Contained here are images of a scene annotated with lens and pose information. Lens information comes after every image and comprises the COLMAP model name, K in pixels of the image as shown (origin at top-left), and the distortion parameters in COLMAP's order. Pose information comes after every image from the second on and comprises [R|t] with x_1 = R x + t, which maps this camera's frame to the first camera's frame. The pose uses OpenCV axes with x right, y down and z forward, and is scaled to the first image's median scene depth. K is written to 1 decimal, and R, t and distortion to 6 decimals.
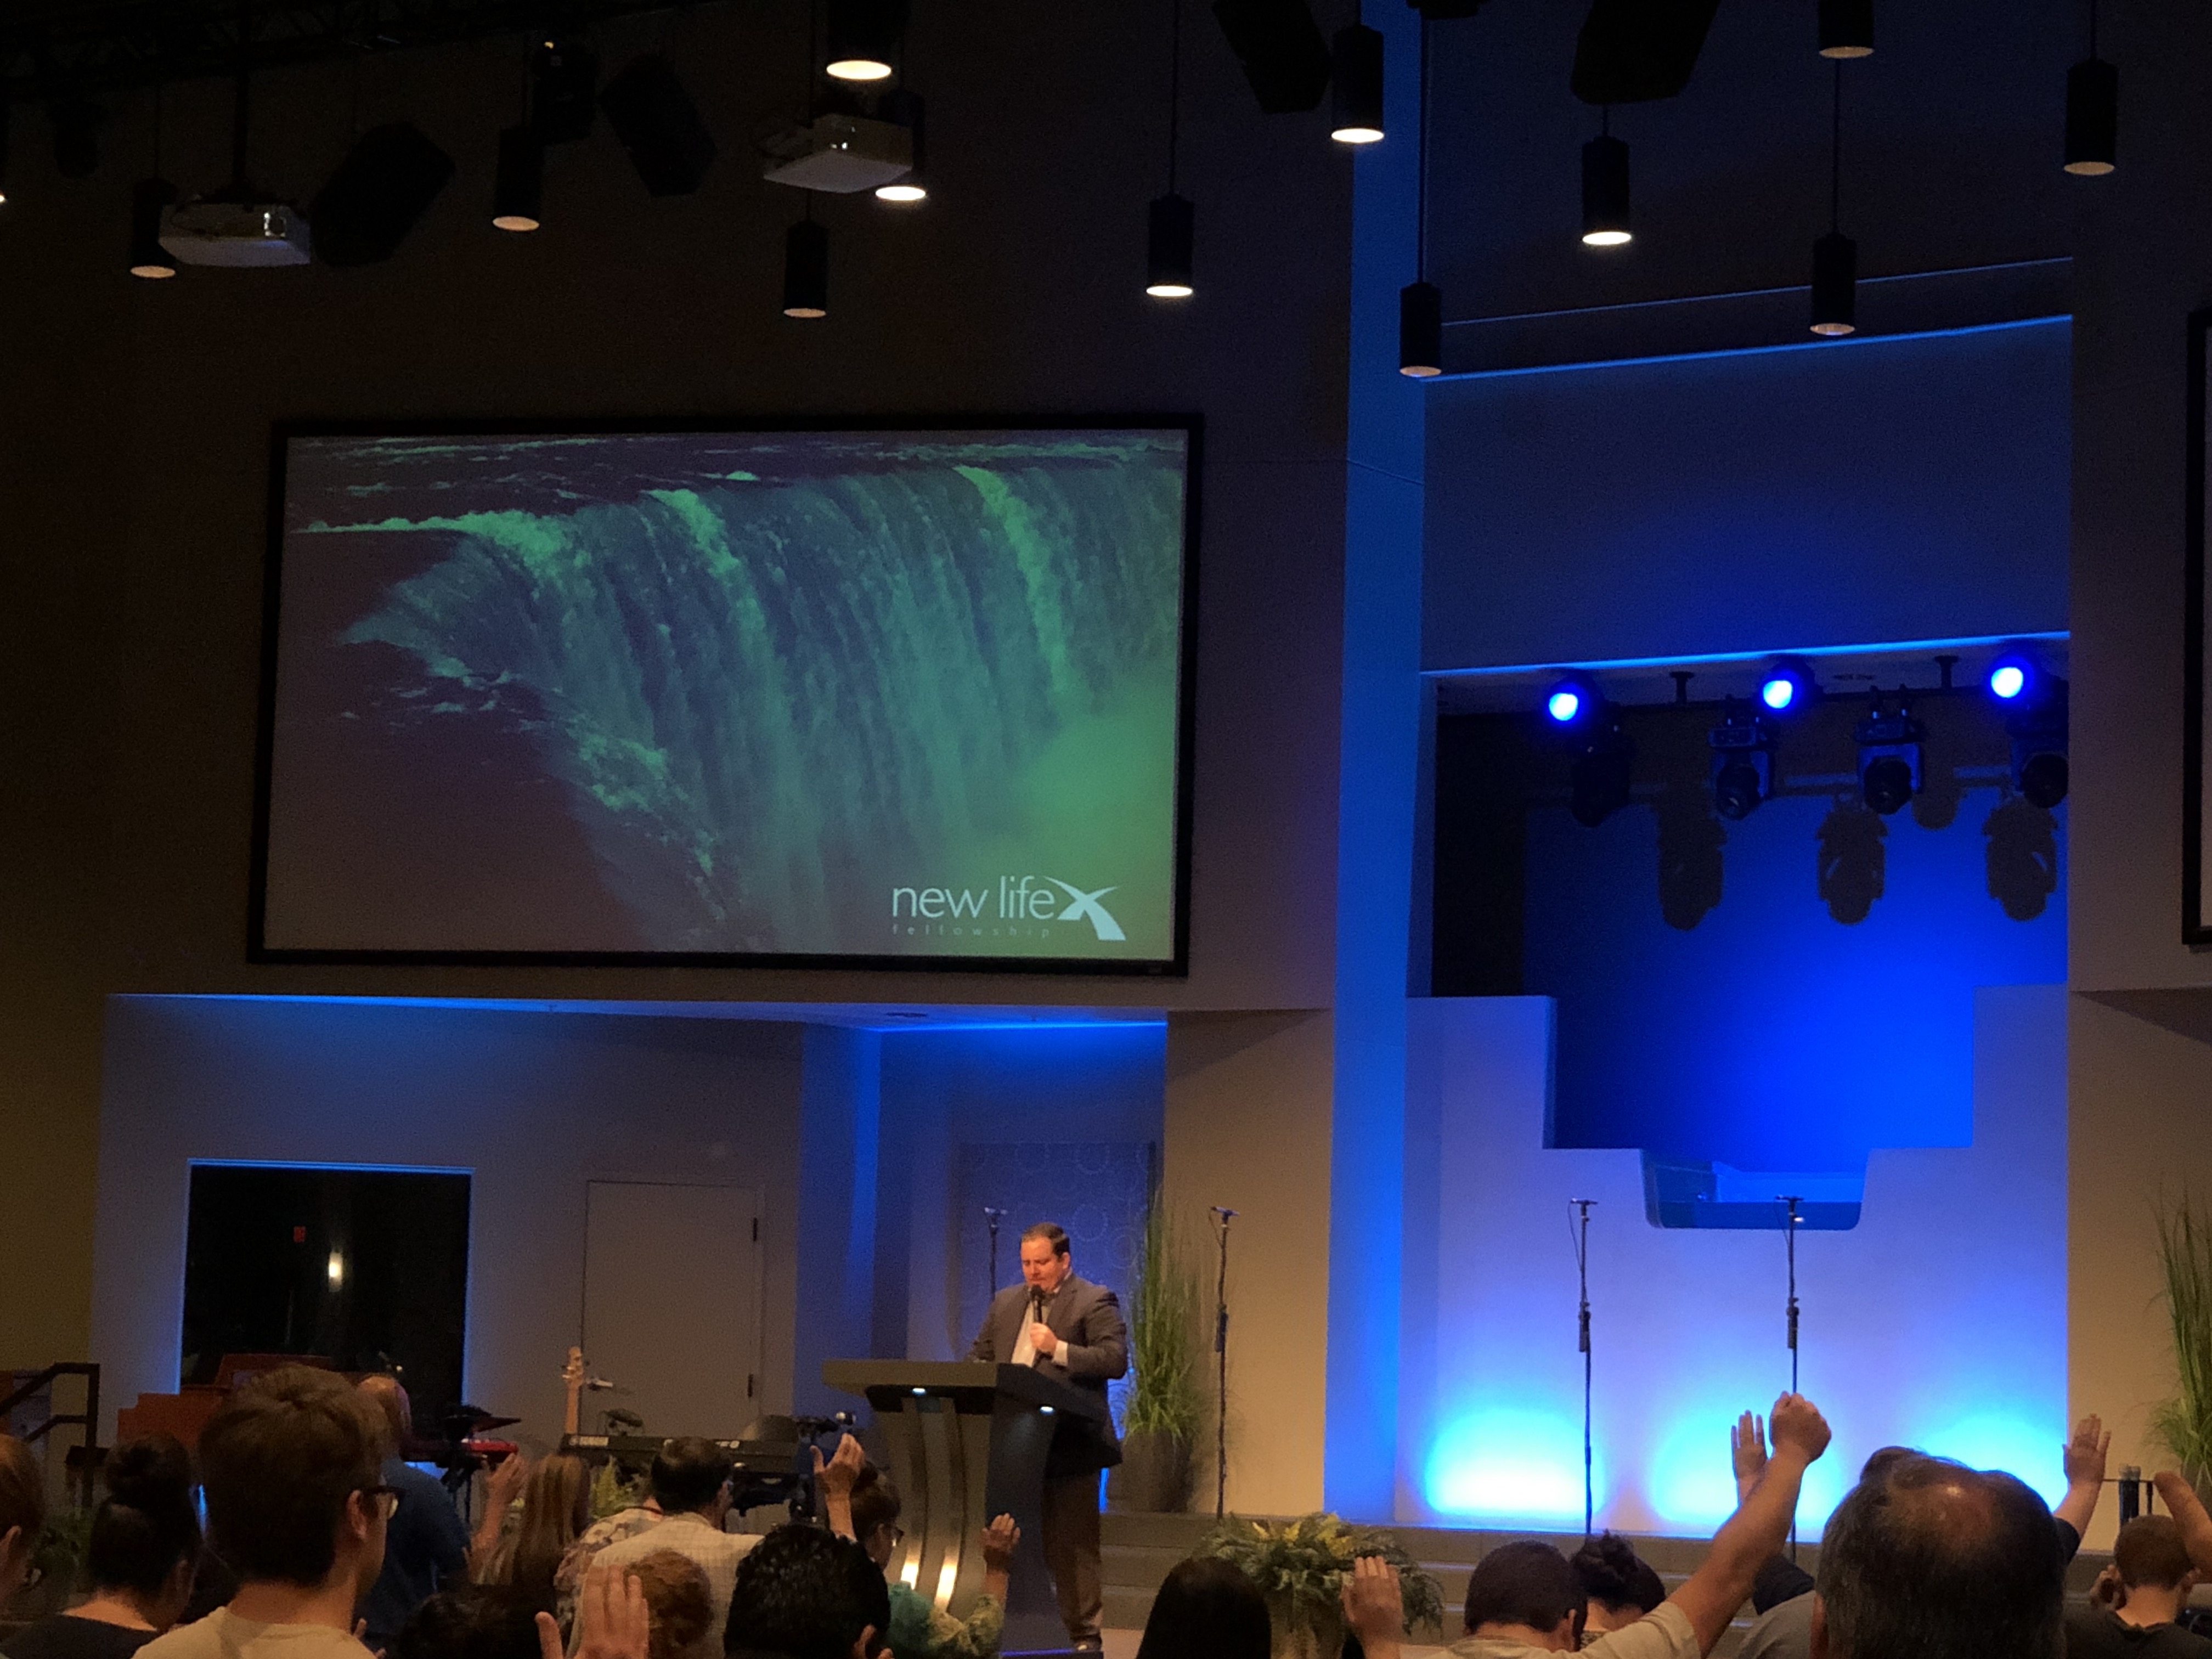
lens RADIAL K [[5381.8, 0, 1106.0], [0, 5381.8, 829.5], [0, 0, 1]] dist [-0.102356, 0.738713]
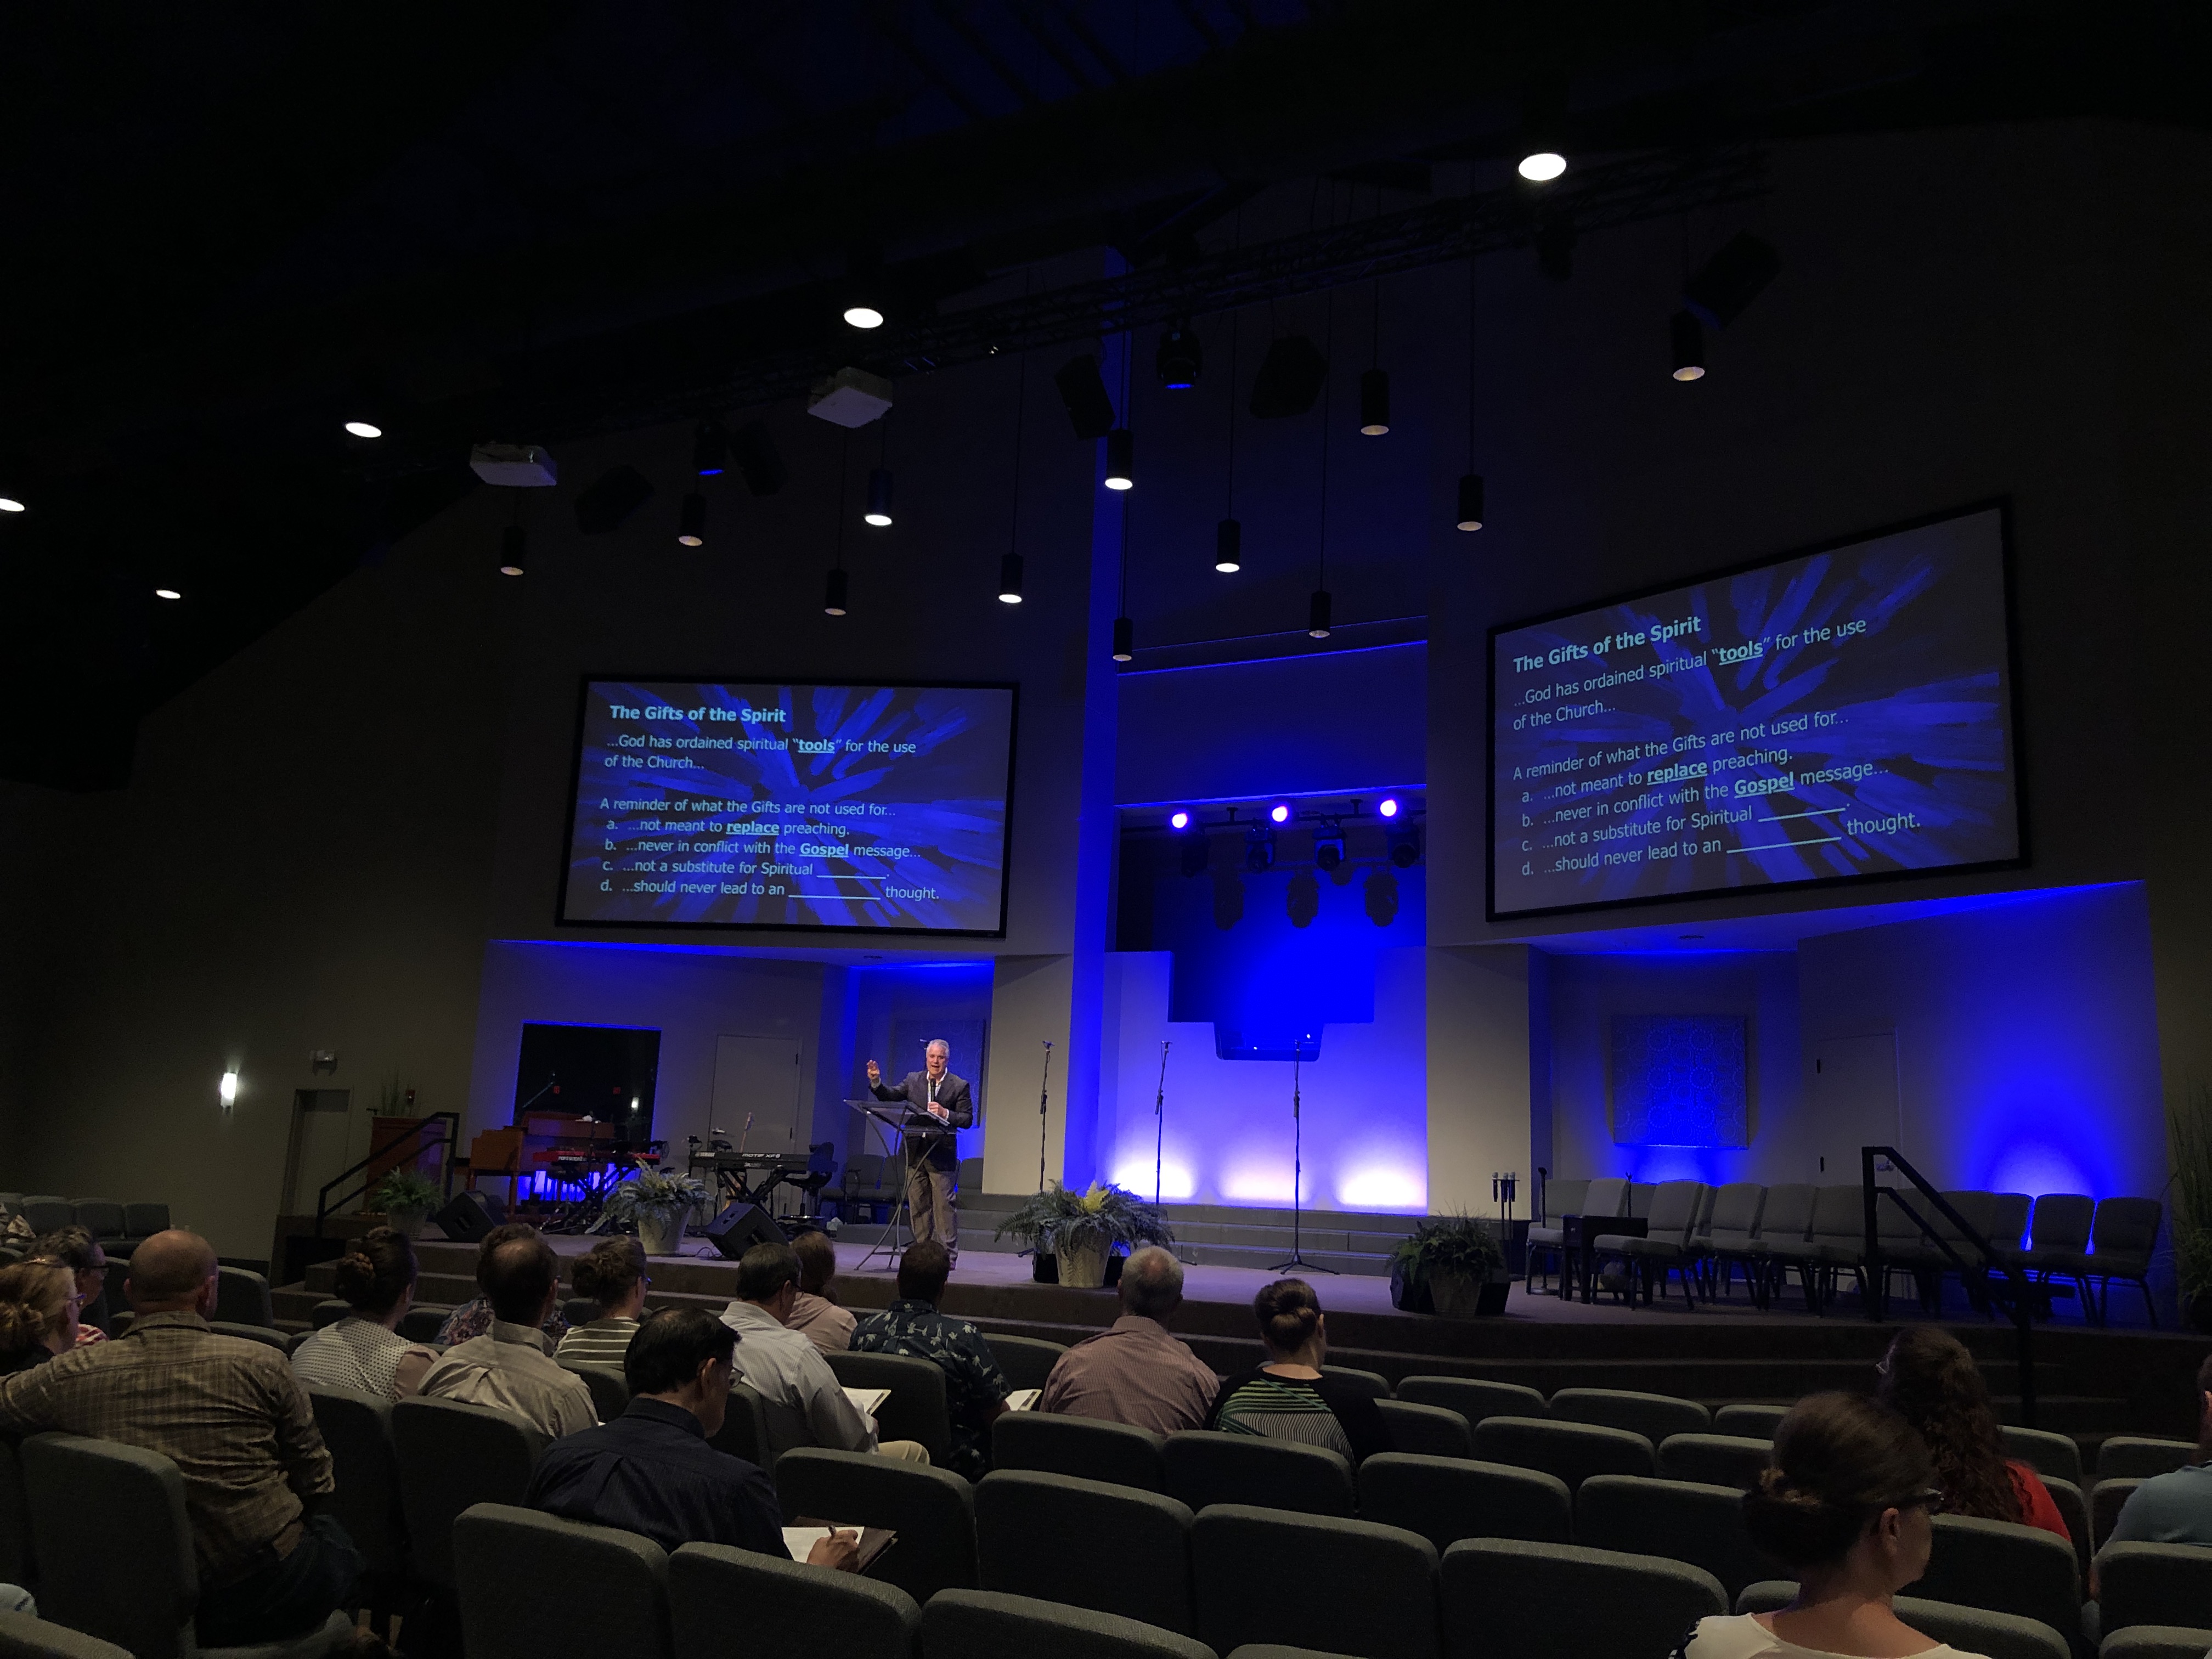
lens RADIAL K [[1792.9, 0, 1129.1], [0, 1792.9, 838.1], [0, 0, 1]] dist [0.116158, -0.350191]
pose [[0.994074, 0.030215, 0.104427, -0.011926], [-0.022084, 0.996697, -0.078156, 0.042306], [-0.106443, 0.075387, 0.991457, 0.279752]]
